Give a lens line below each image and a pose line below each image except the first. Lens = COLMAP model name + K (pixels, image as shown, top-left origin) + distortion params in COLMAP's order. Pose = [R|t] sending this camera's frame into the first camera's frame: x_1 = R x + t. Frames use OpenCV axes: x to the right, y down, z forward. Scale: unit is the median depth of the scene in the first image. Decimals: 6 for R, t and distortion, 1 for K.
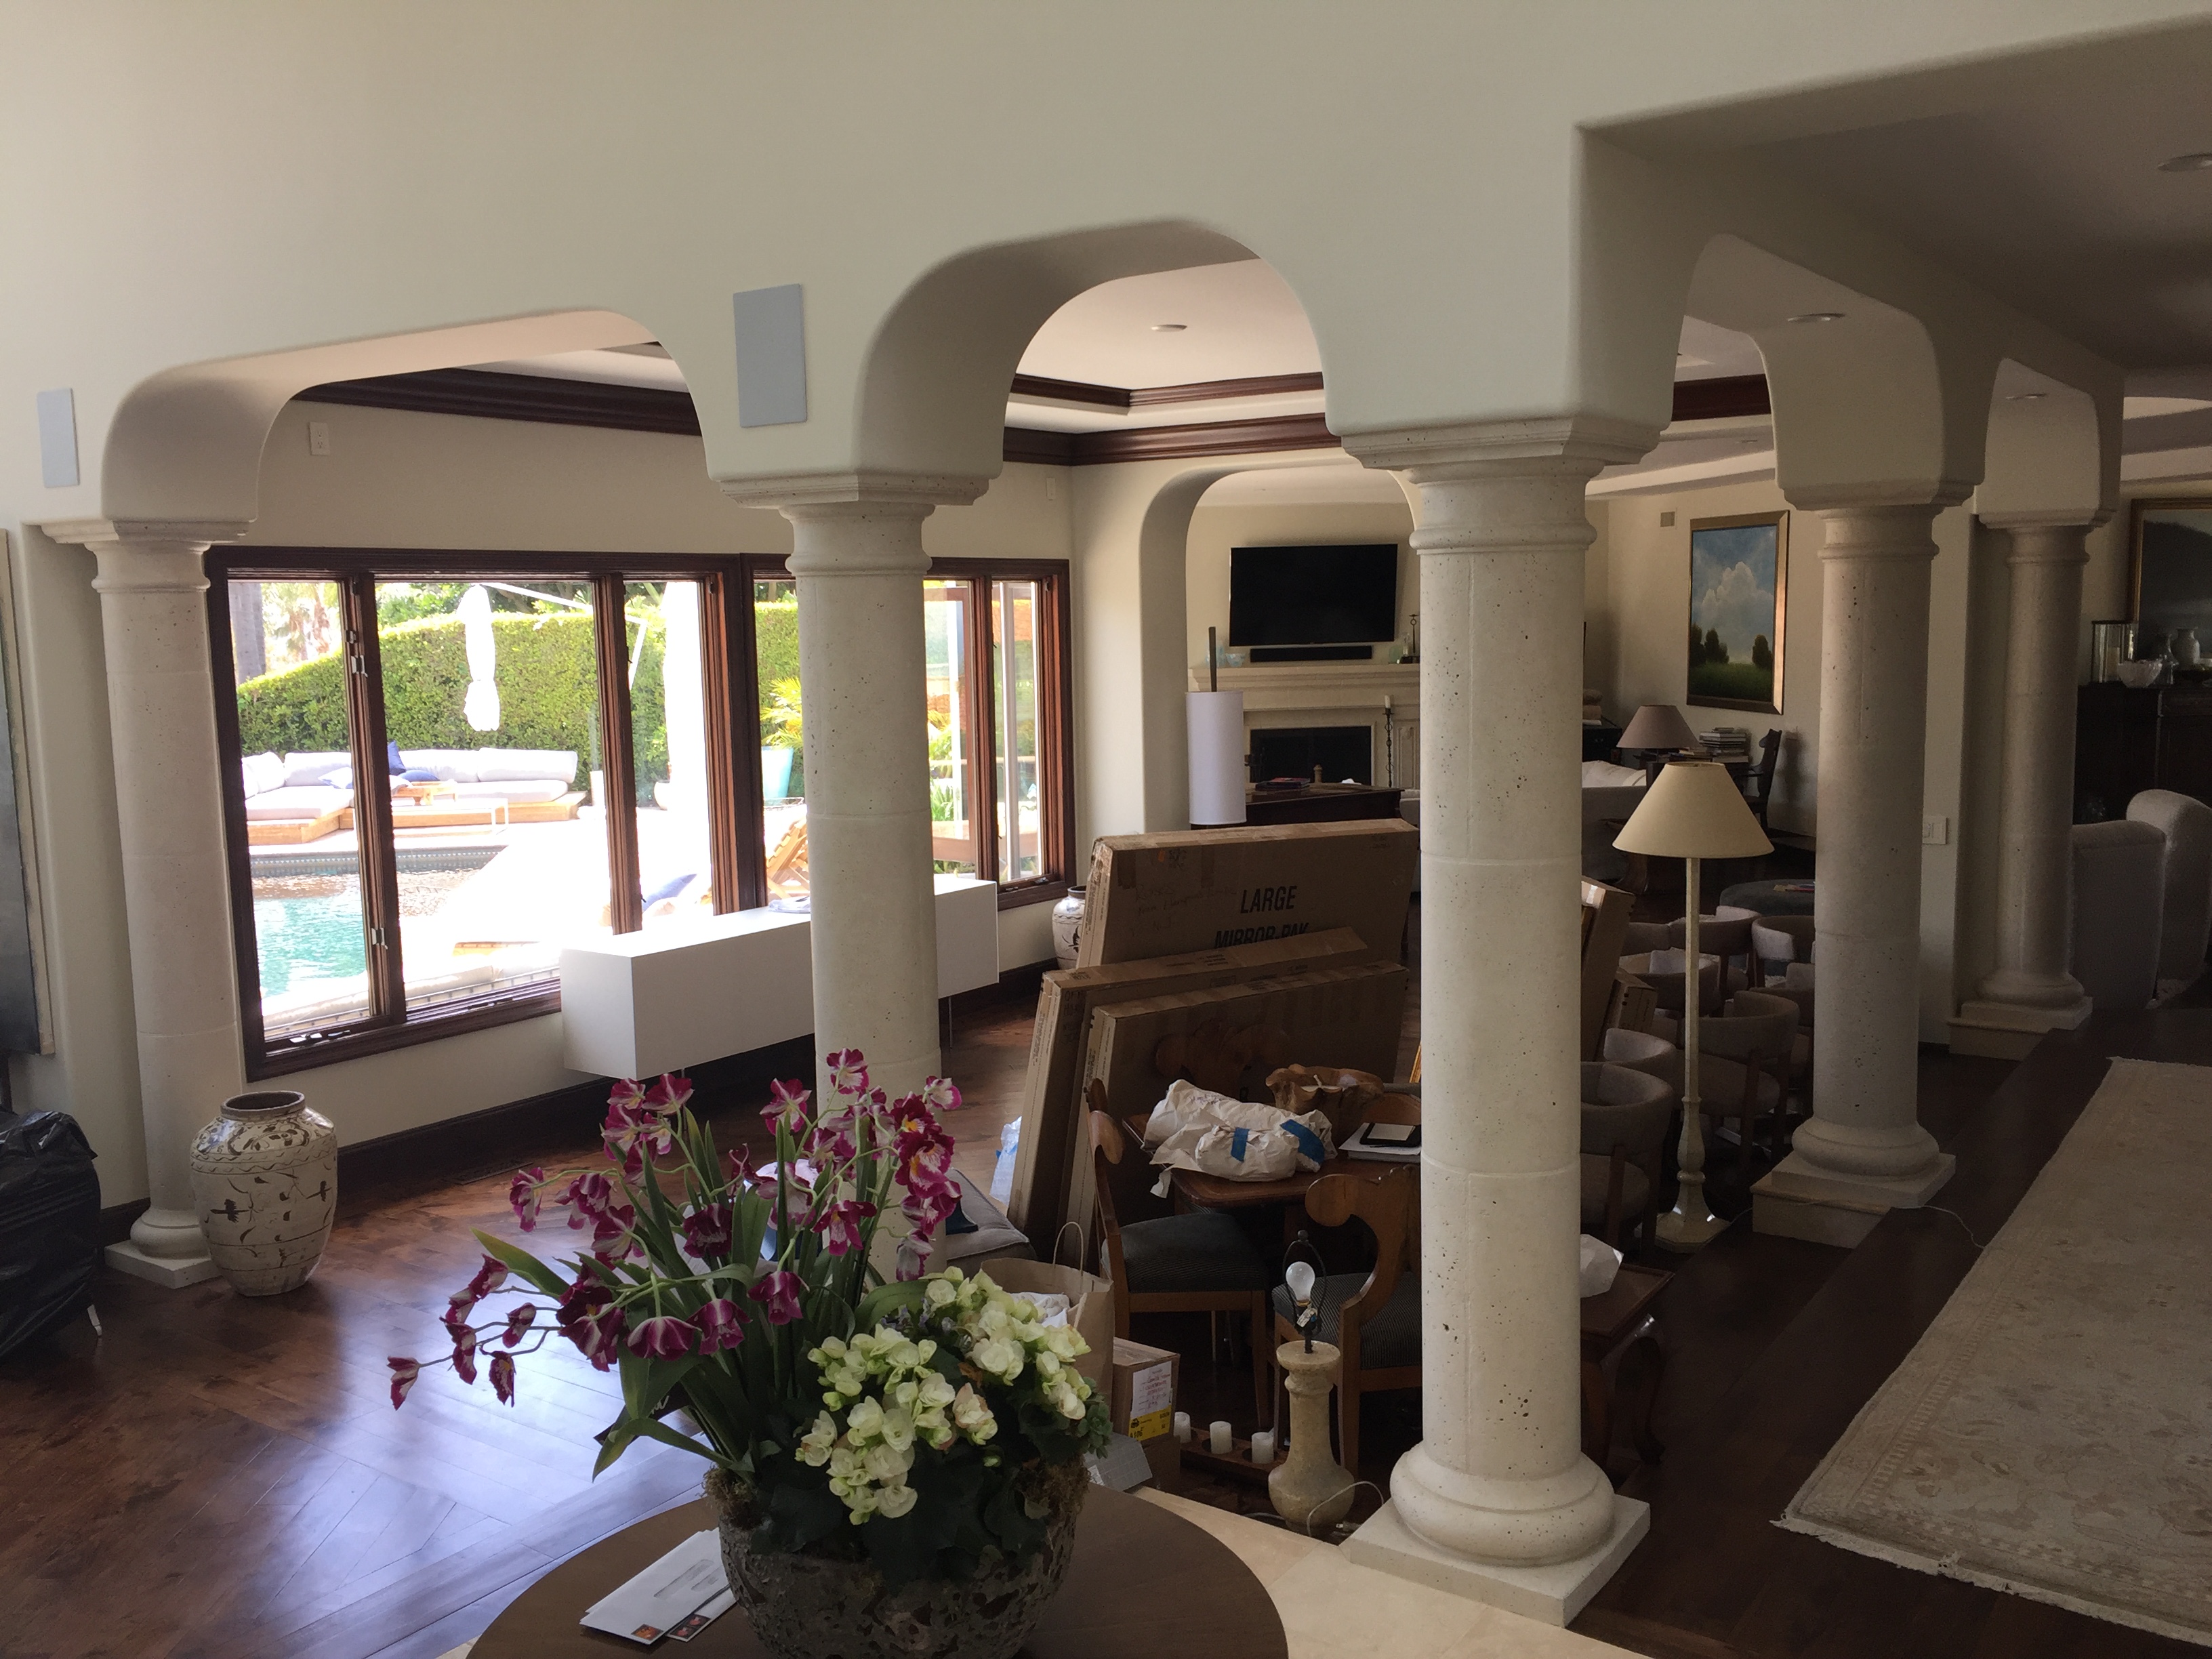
lens RADIAL K [[1868.8, 0, 1104.8], [0, 1868.8, 868.7], [0, 0, 1]] dist [0.070854, -0.089581]
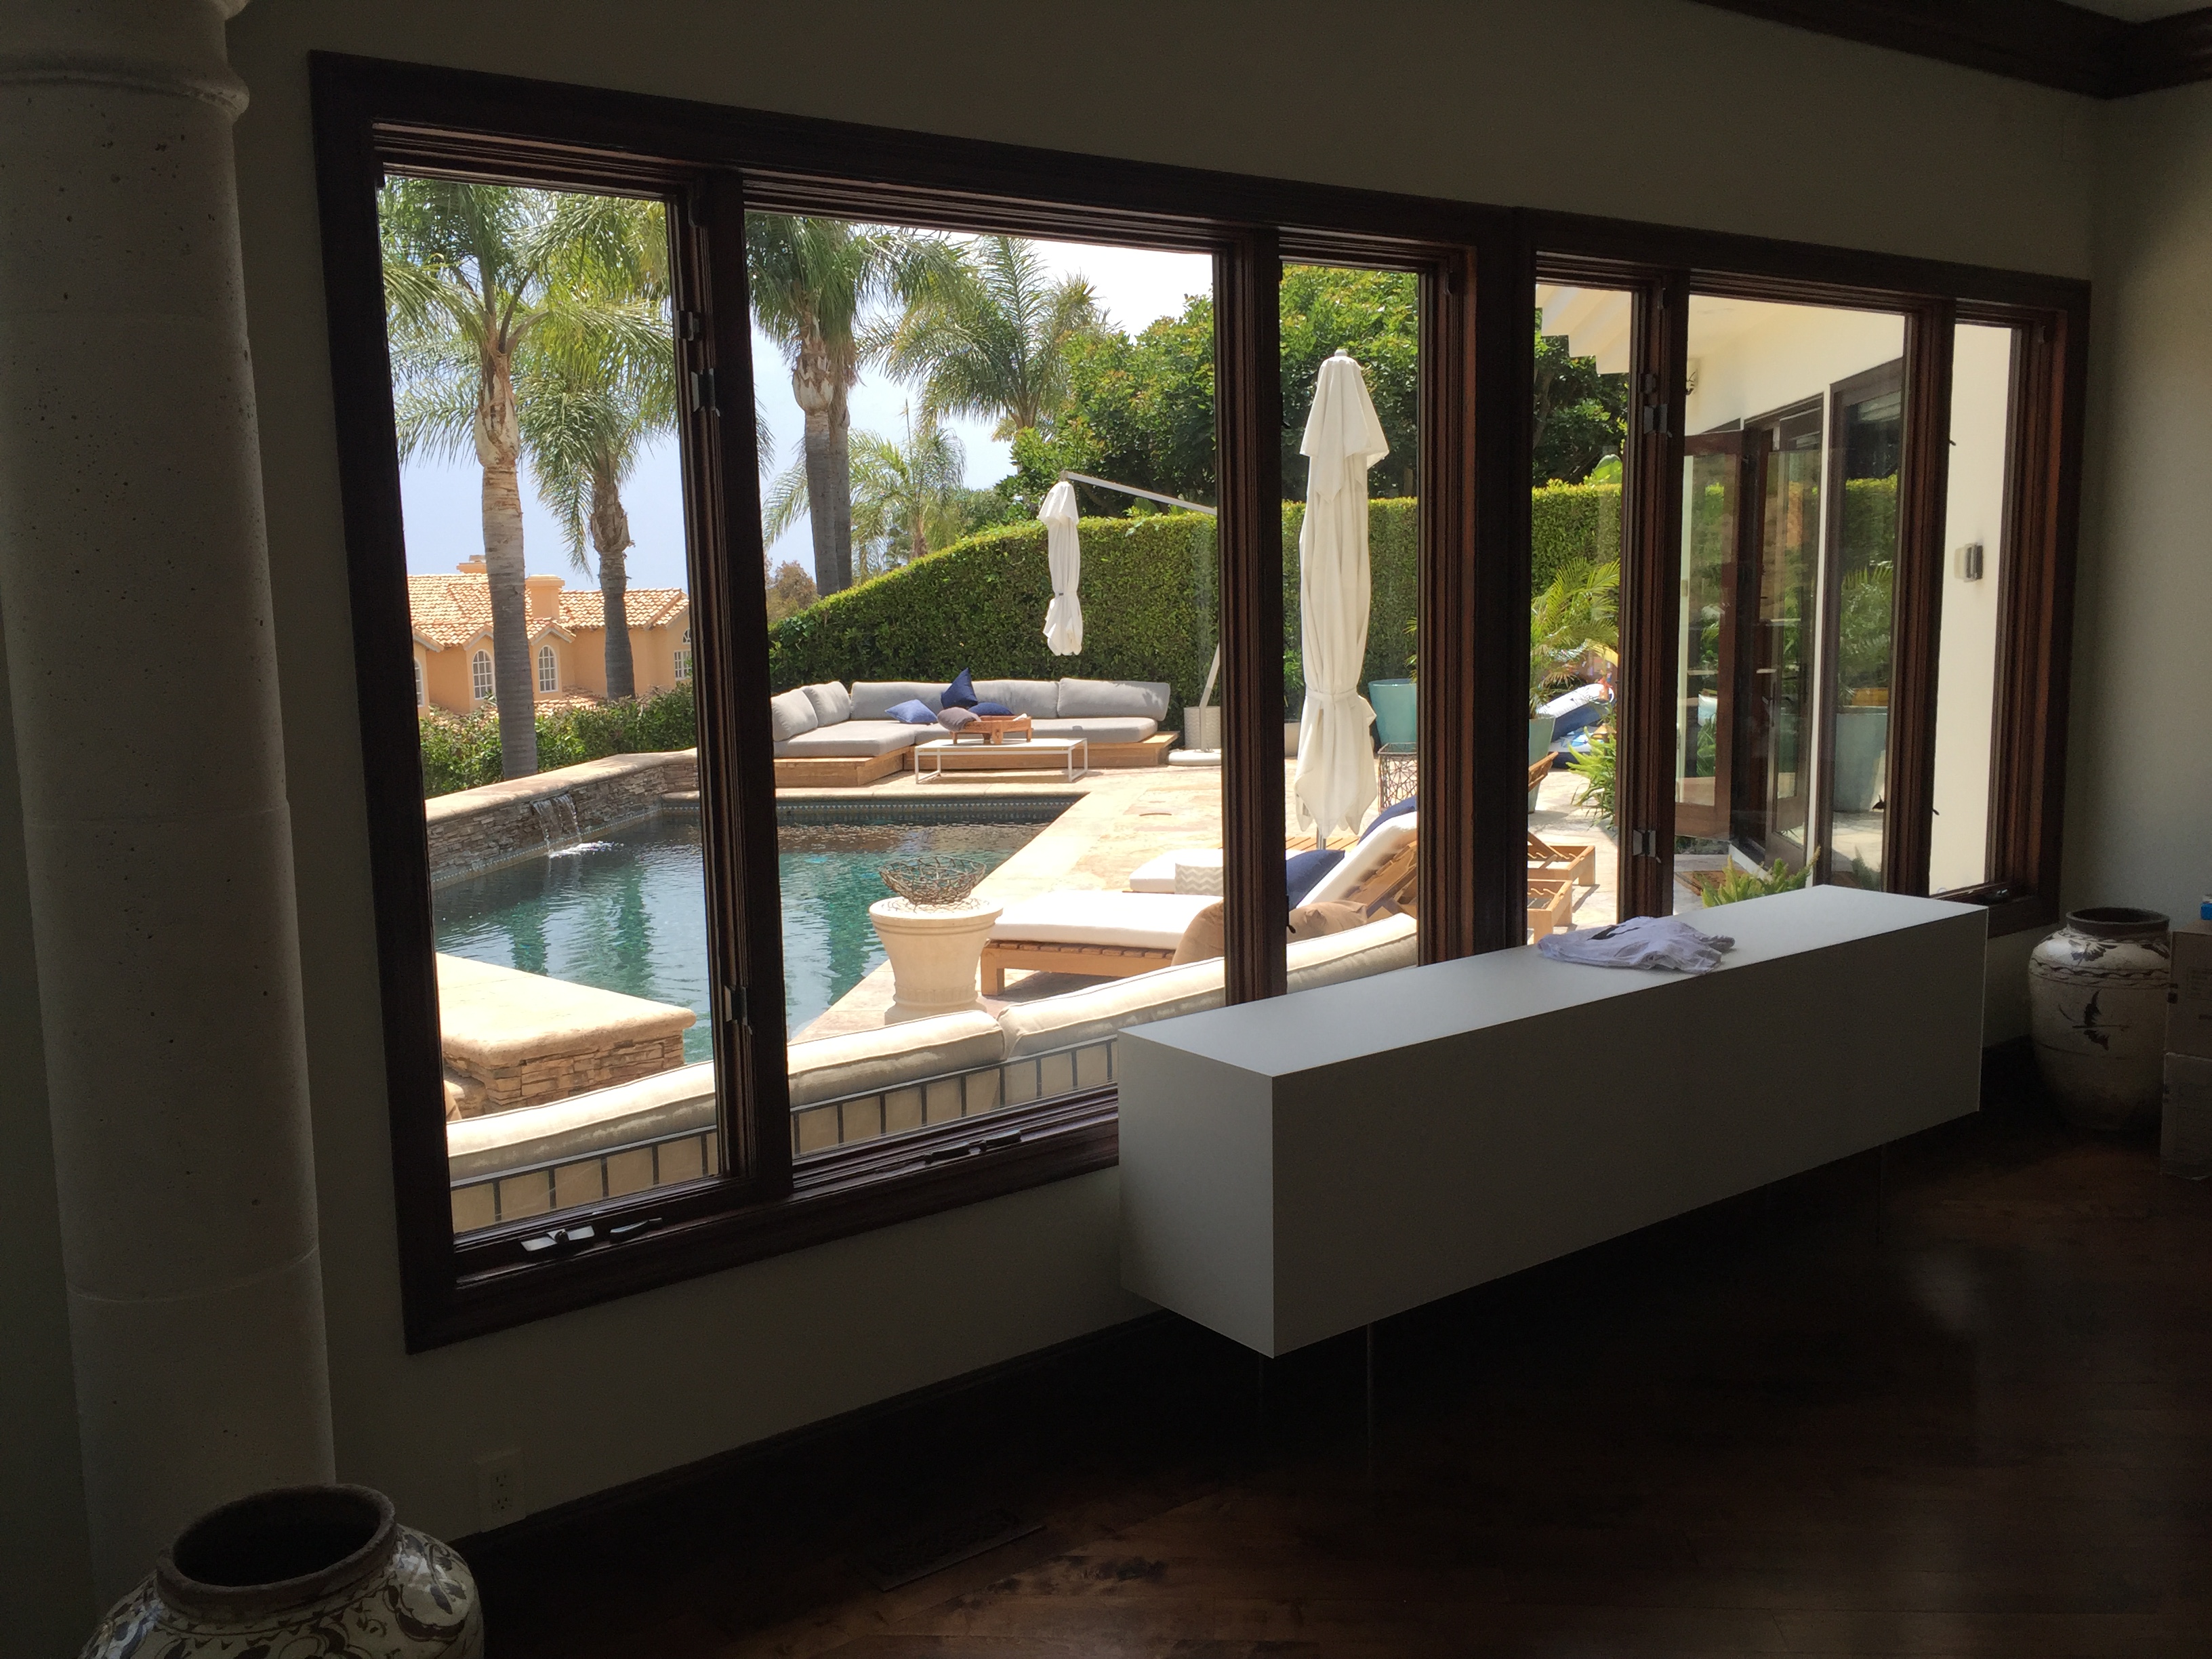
lens RADIAL K [[1868.8, 0, 1104.8], [0, 1868.8, 868.7], [0, 0, 1]] dist [0.070854, -0.089581]
pose [[0.952822, 0.040673, -0.300793, -0.063946], [-0.033184, 0.999000, 0.029965, -0.004833], [0.301711, -0.018570, 0.953218, 0.228443]]
